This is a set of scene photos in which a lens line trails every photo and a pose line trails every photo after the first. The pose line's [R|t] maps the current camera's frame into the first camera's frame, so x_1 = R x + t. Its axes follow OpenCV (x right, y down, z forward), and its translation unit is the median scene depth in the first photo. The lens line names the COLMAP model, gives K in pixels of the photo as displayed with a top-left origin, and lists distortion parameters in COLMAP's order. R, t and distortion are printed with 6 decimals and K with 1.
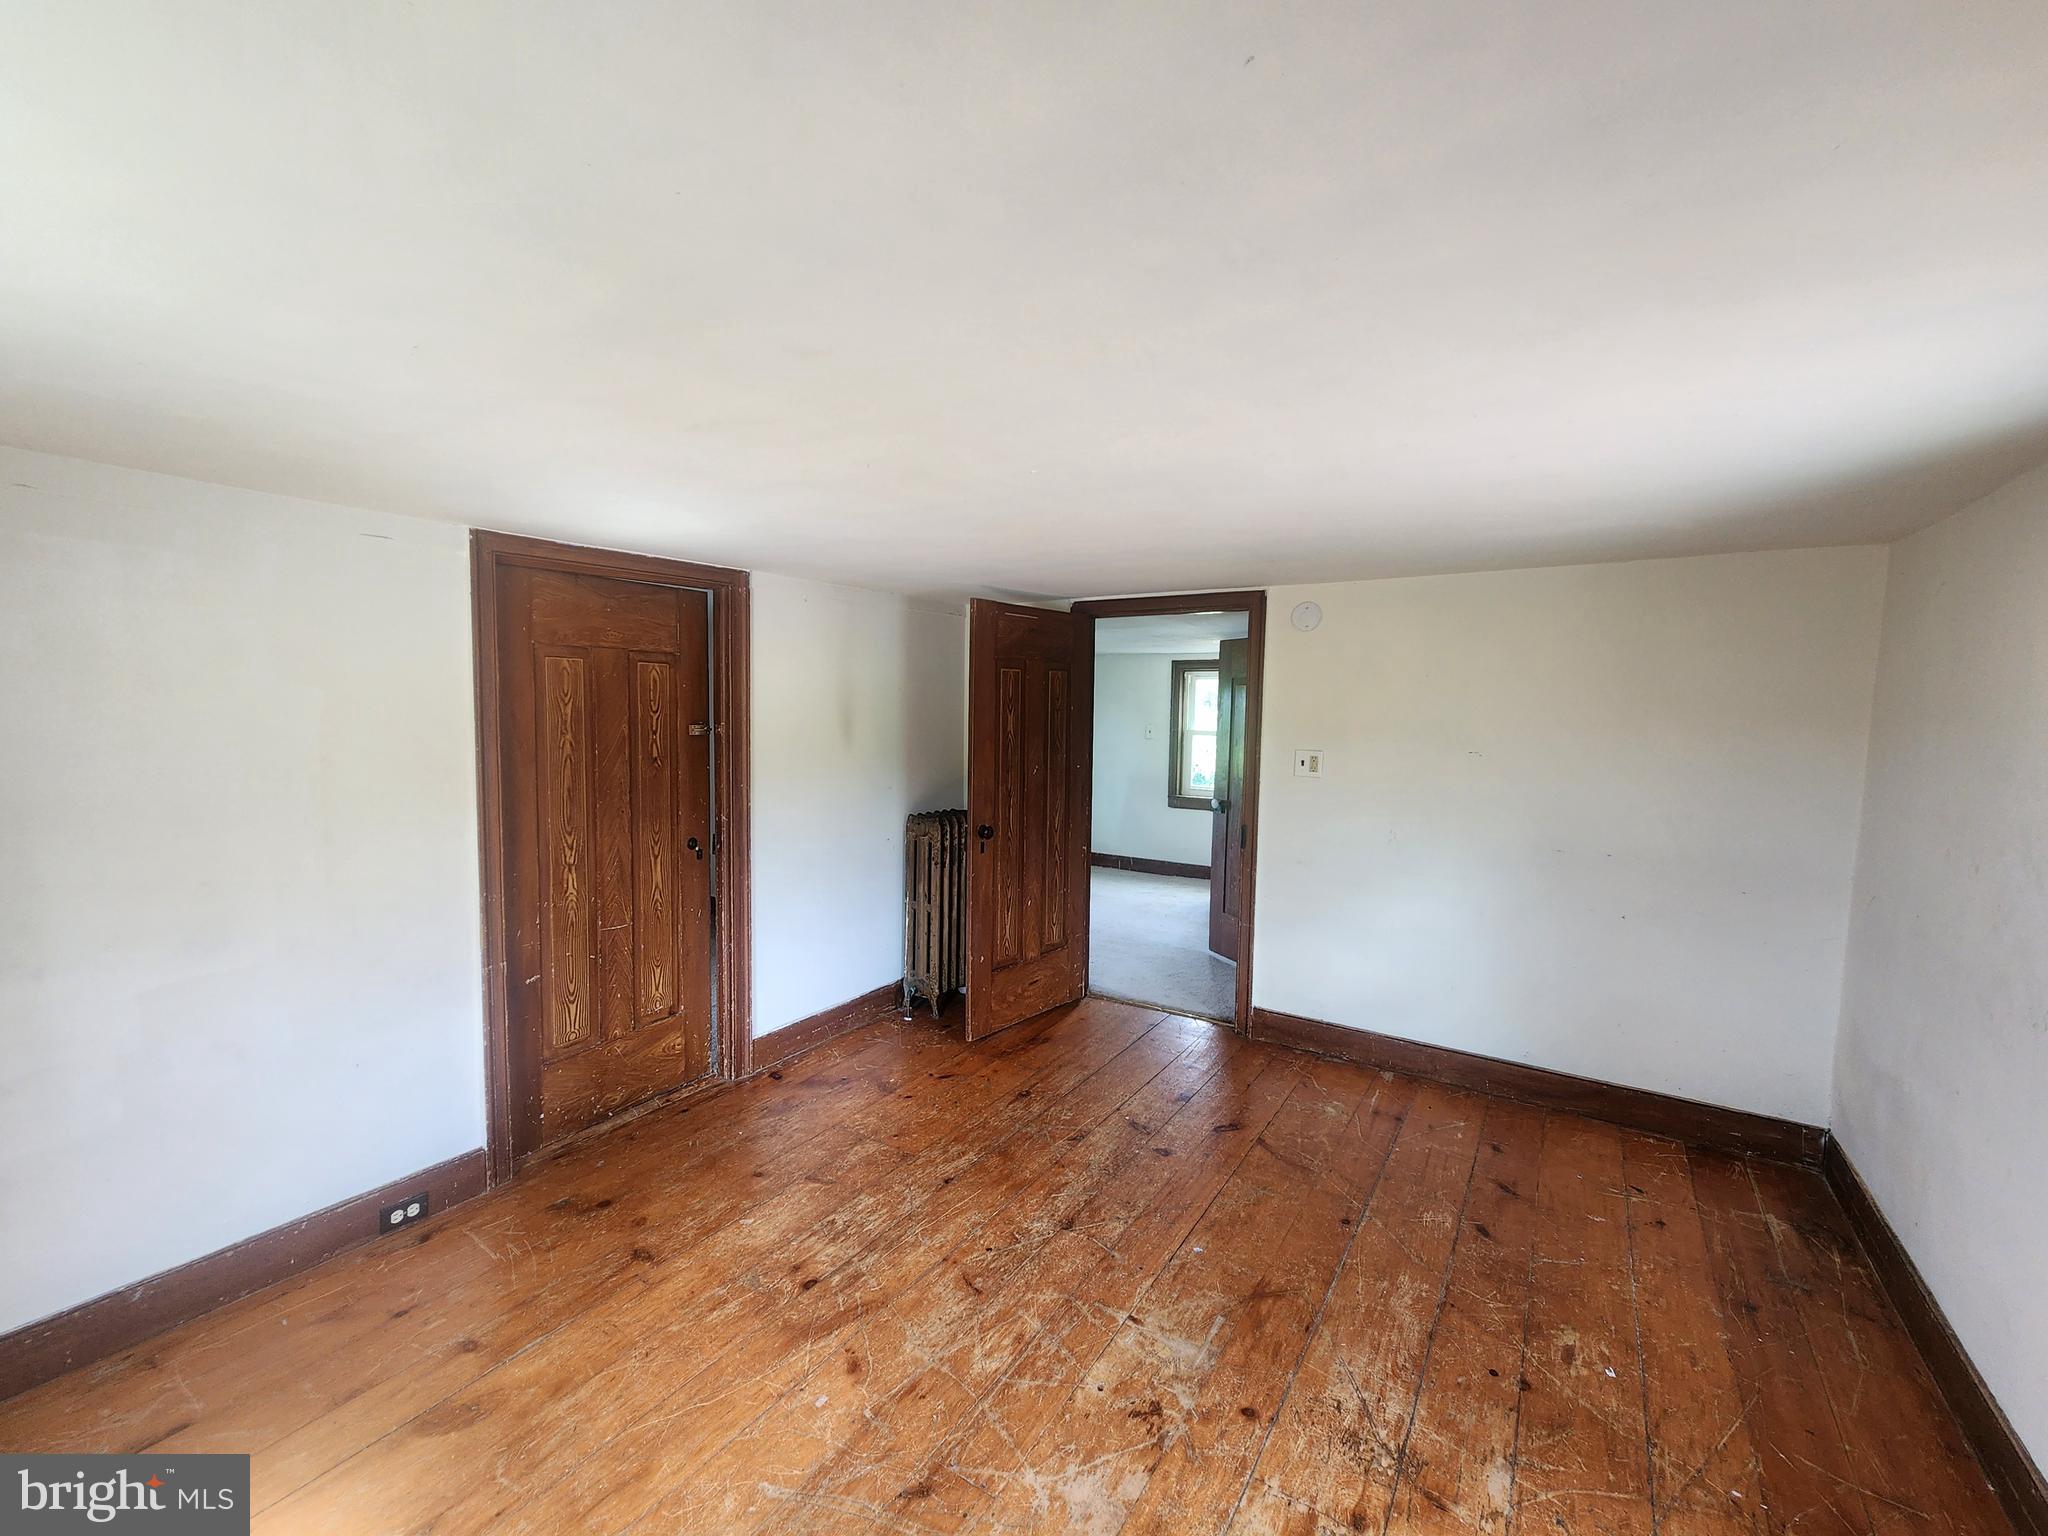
lens RADIAL K [[836.0, 0, 1024.0], [0, 836.0, 768.0], [0, 0, 1]] dist [0.003738, -0.000007]
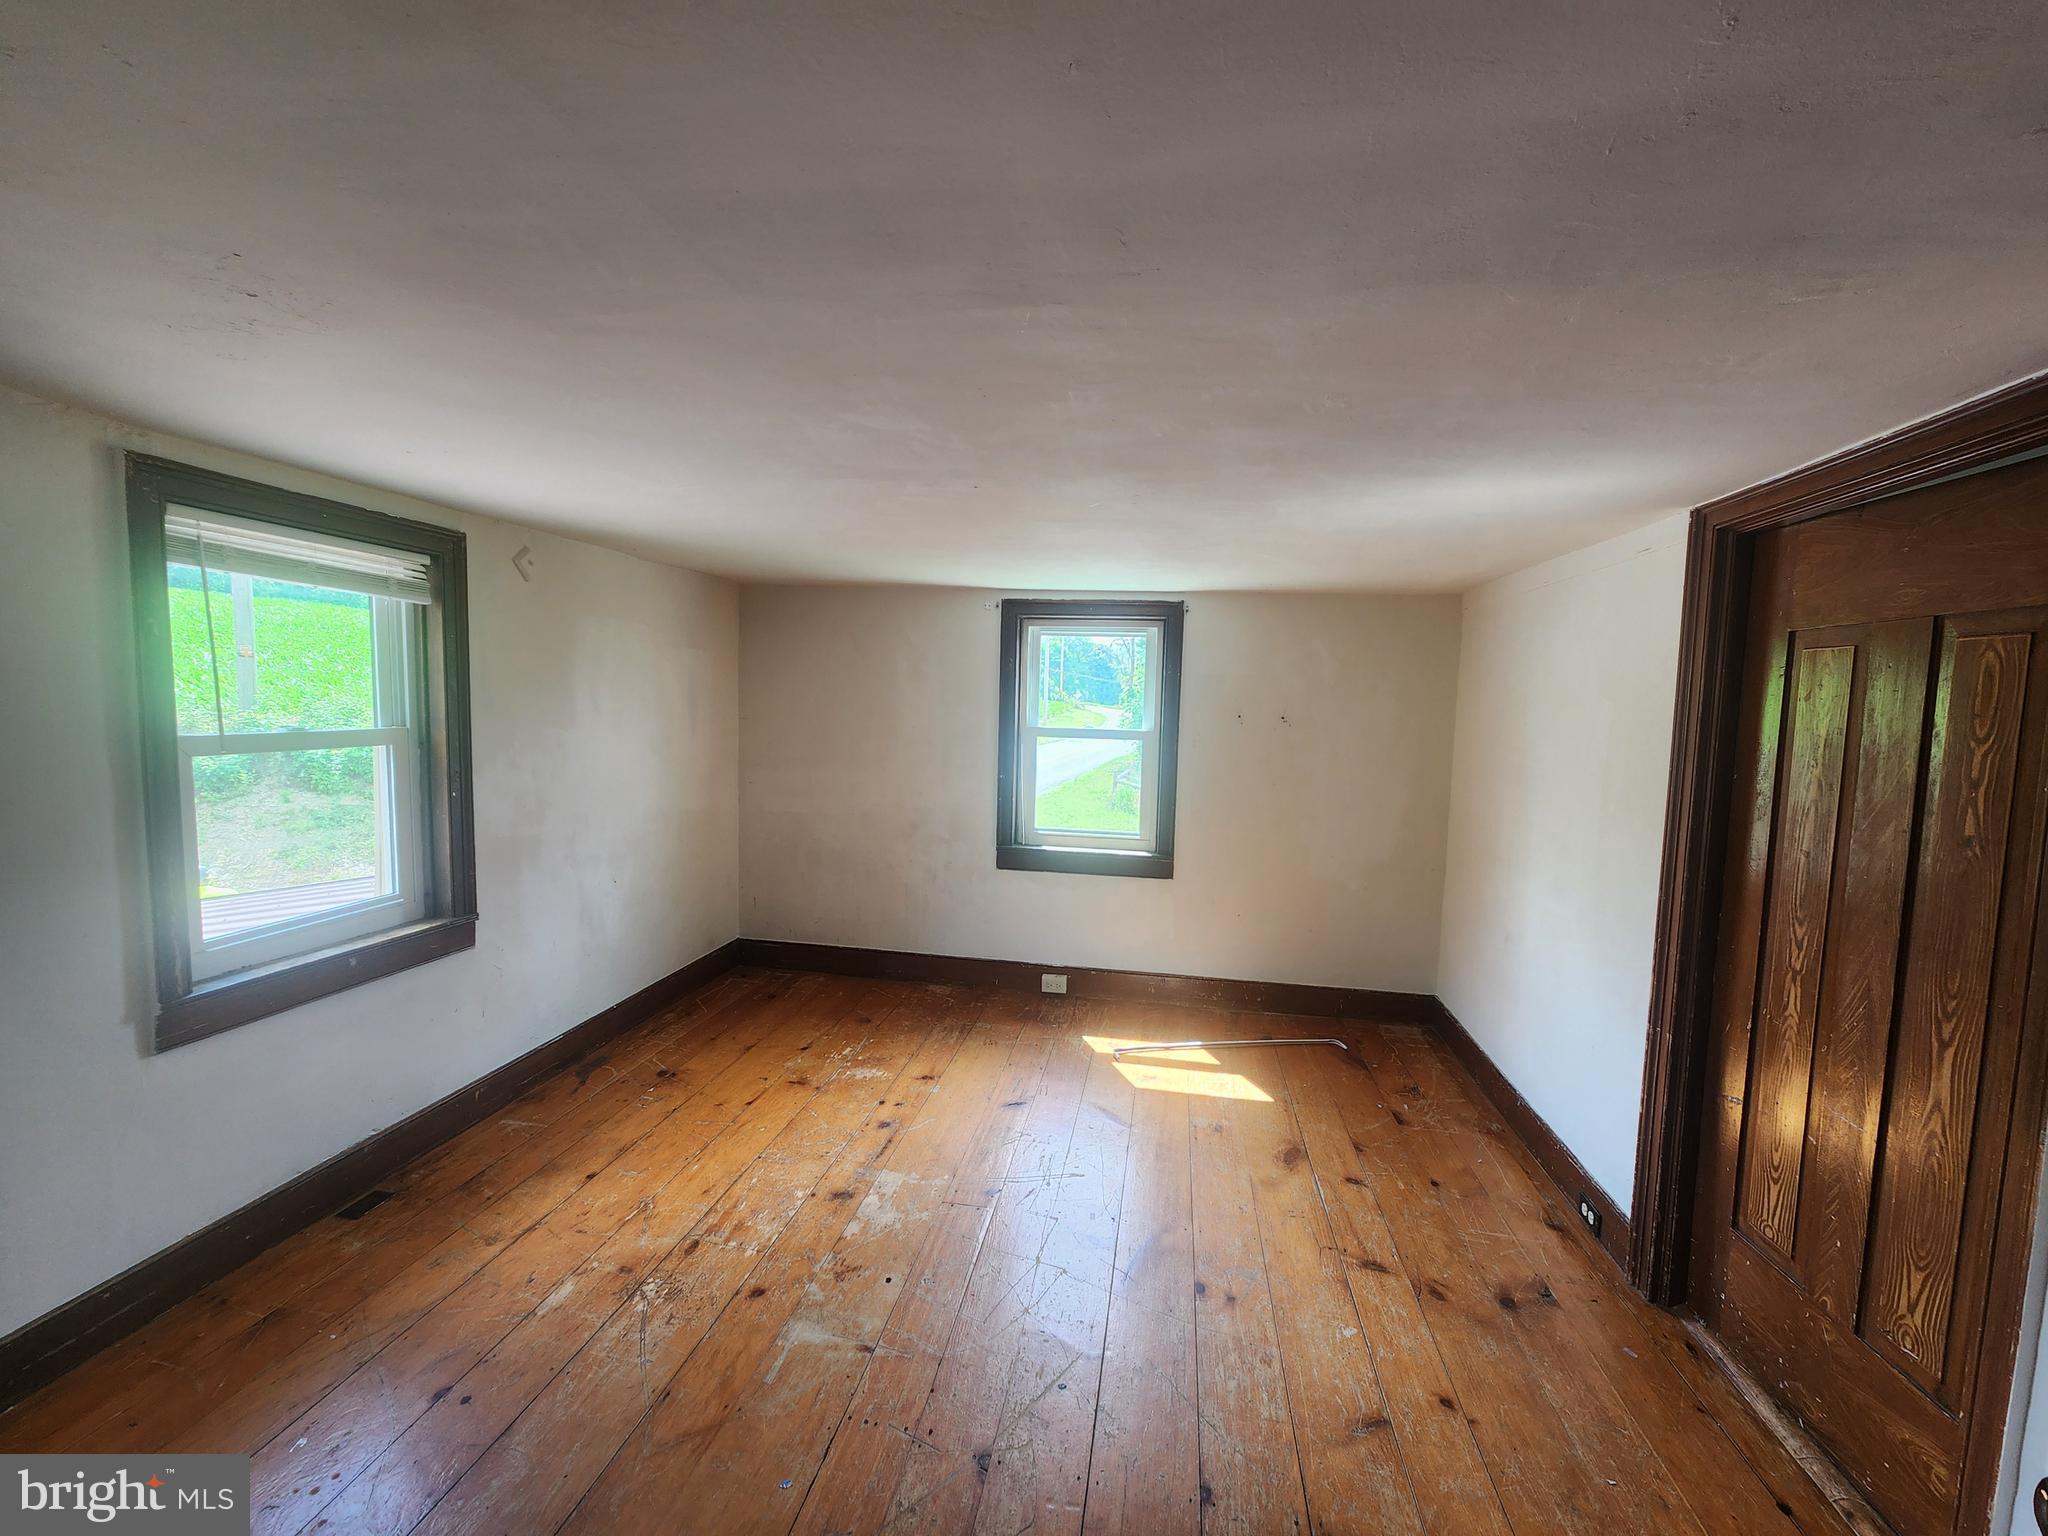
lens RADIAL K [[836.0, 0, 1024.0], [0, 836.0, 768.0], [0, 0, 1]] dist [0.003738, -0.000007]
pose [[-0.917045, -0.009174, -0.398677, 0.326698], [-0.075080, 0.985829, 0.150015, -0.113980], [0.391651, 0.167504, -0.904739, 1.691702]]
